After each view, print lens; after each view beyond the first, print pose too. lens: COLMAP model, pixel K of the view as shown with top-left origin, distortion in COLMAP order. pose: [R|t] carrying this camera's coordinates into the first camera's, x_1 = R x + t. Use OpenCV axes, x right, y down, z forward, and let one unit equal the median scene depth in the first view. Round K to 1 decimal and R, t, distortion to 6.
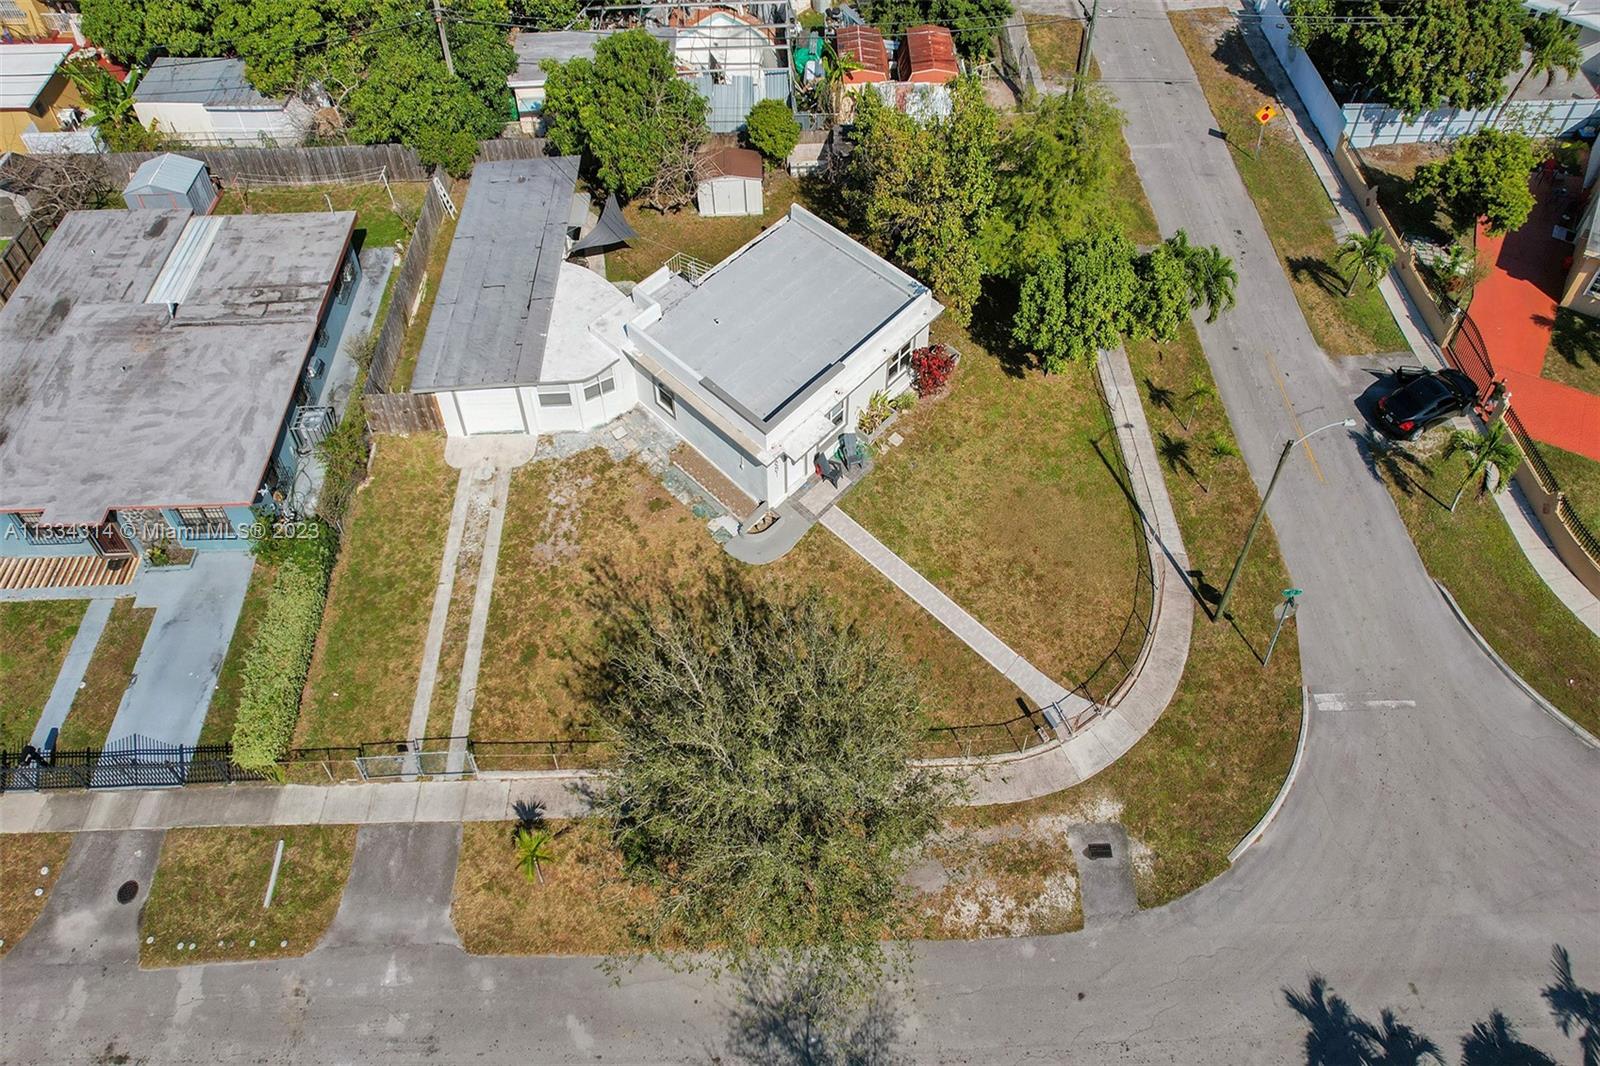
lens RADIAL K [[987.7, 0, 796.8], [0, 987.7, 333.9], [0, 0, 1]] dist [-0.050463, 0.017997]
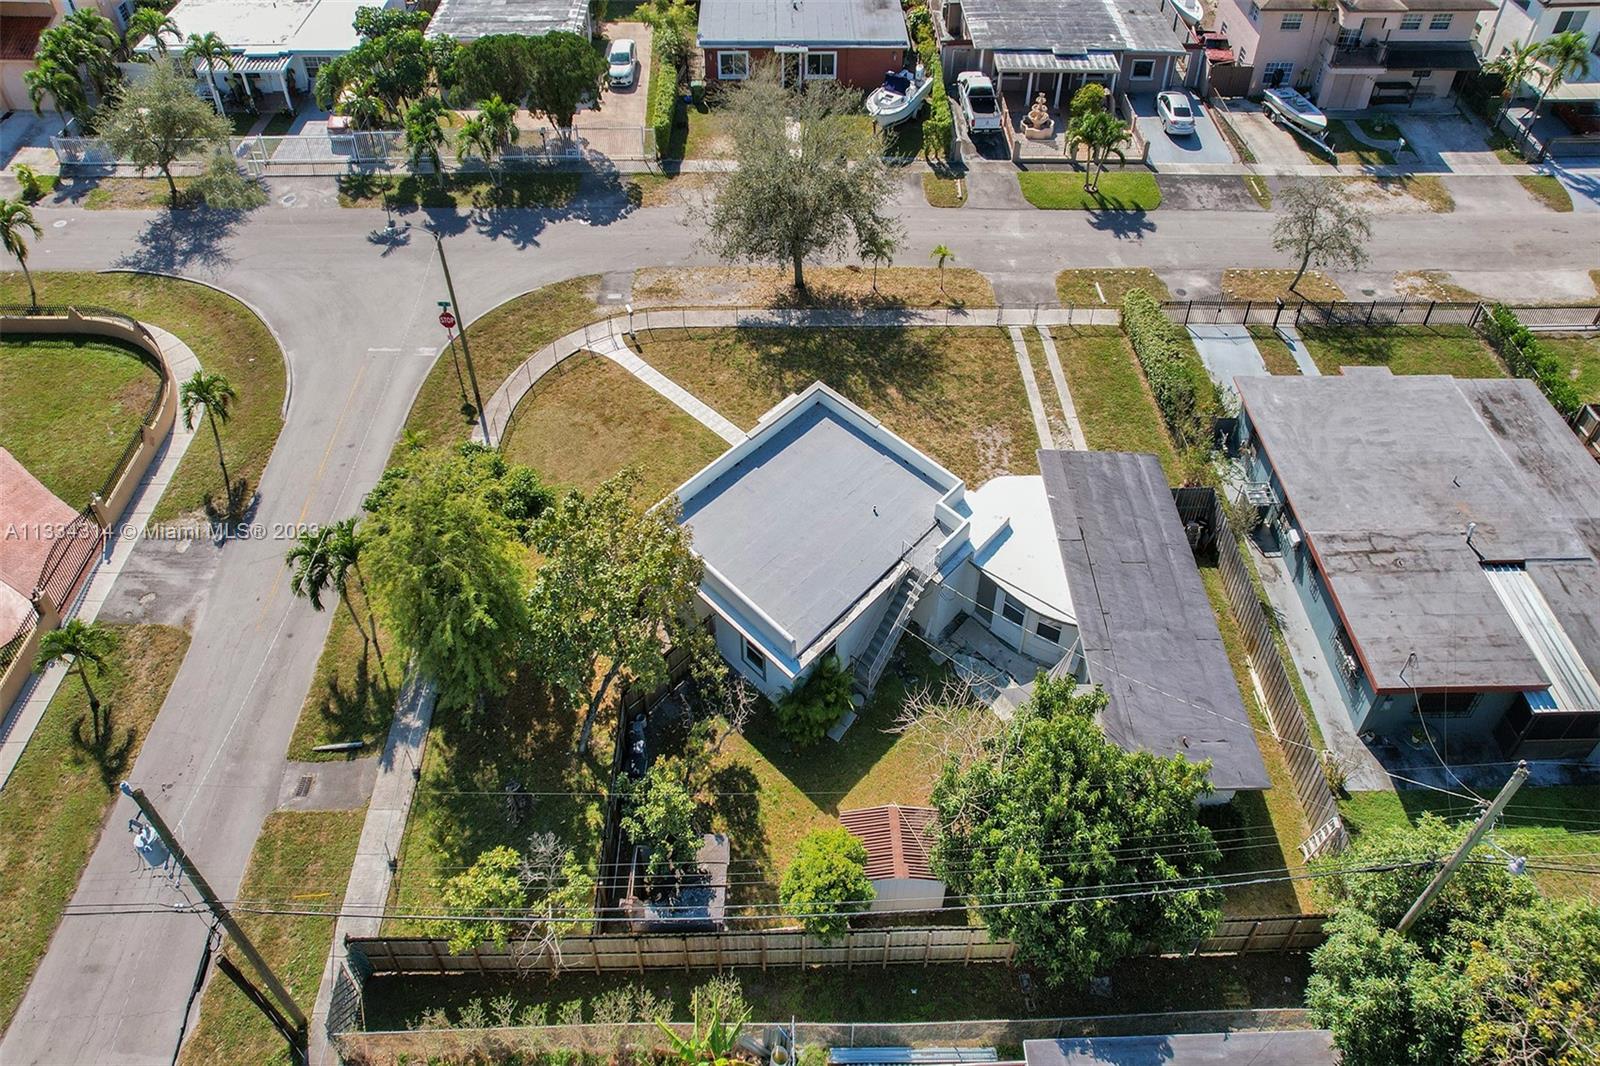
lens RADIAL K [[981.2, 0, 808.0], [0, 981.2, 399.3], [0, 0, 1]] dist [-0.065518, 0.037862]
pose [[-0.999977, -0.003573, -0.005725, -0.011955], [-0.005295, -0.110698, 0.993840, -1.007507], [-0.004184, 0.993848, 0.110677, 0.850064]]
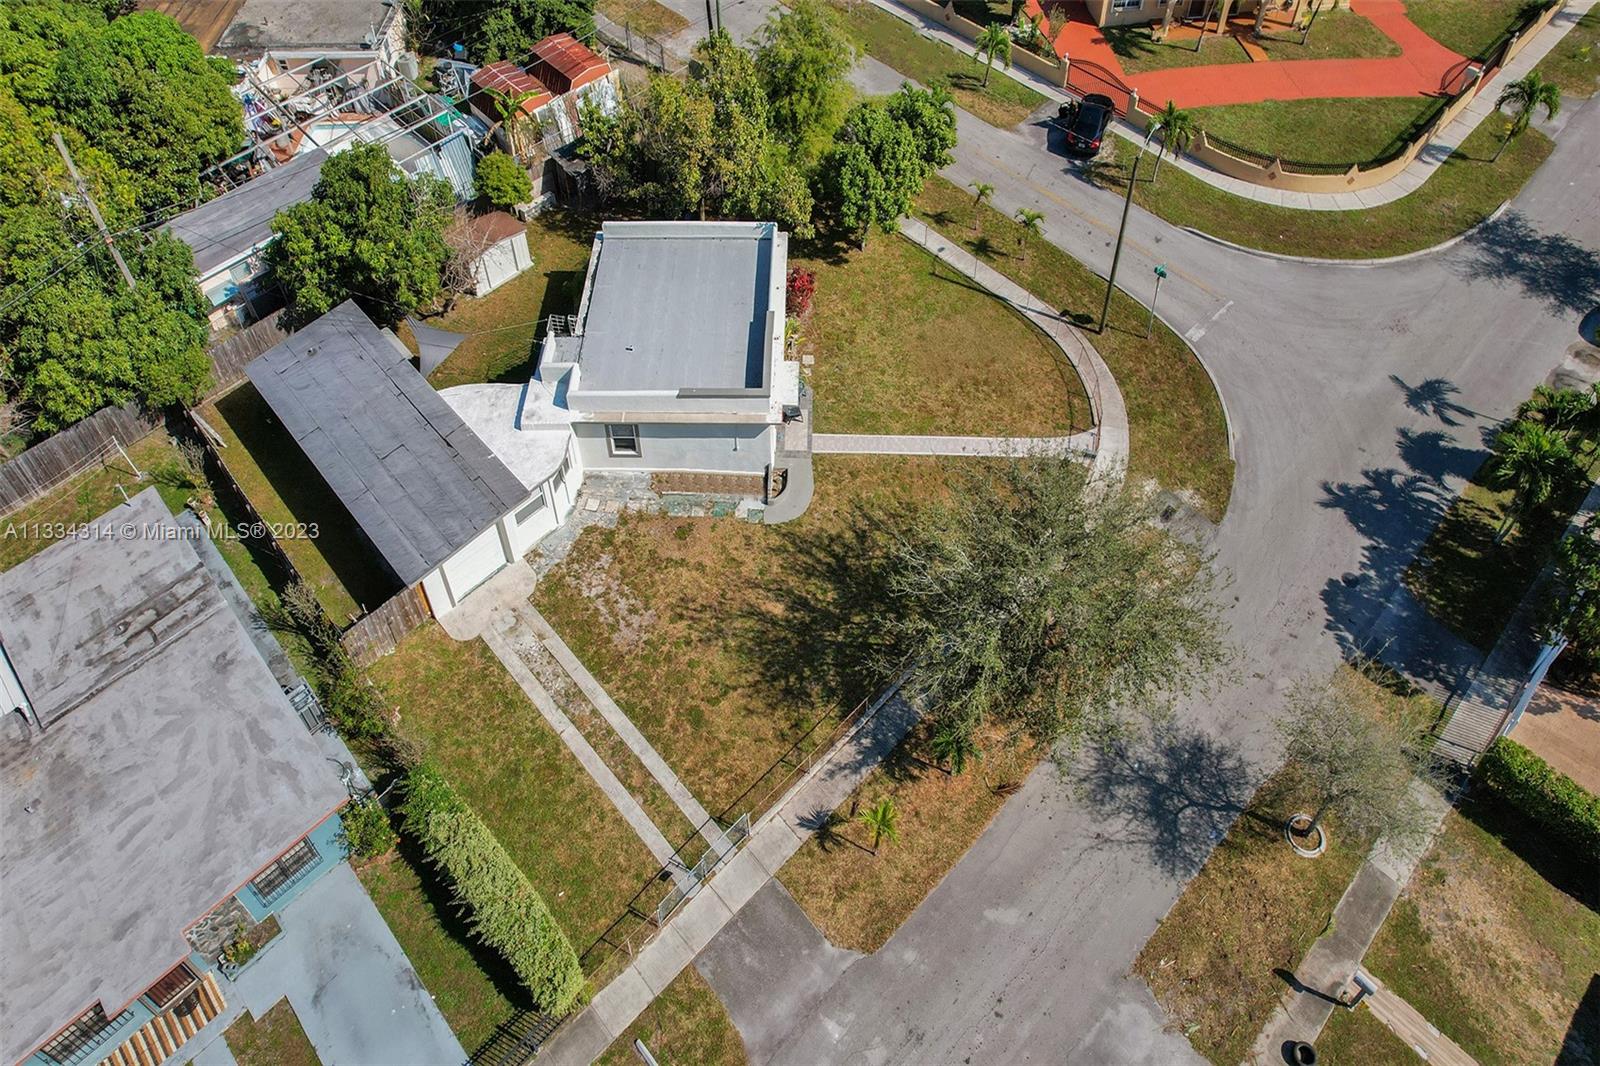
lens RADIAL K [[987.7, 0, 796.8], [0, 987.7, 333.9], [0, 0, 1]] dist [-0.050463, 0.017997]
pose [[0.740563, -0.513567, 0.433377, -0.411467], [0.517649, 0.847219, 0.119416, -0.060038], [-0.428493, 0.135902, 0.893266, 0.029493]]
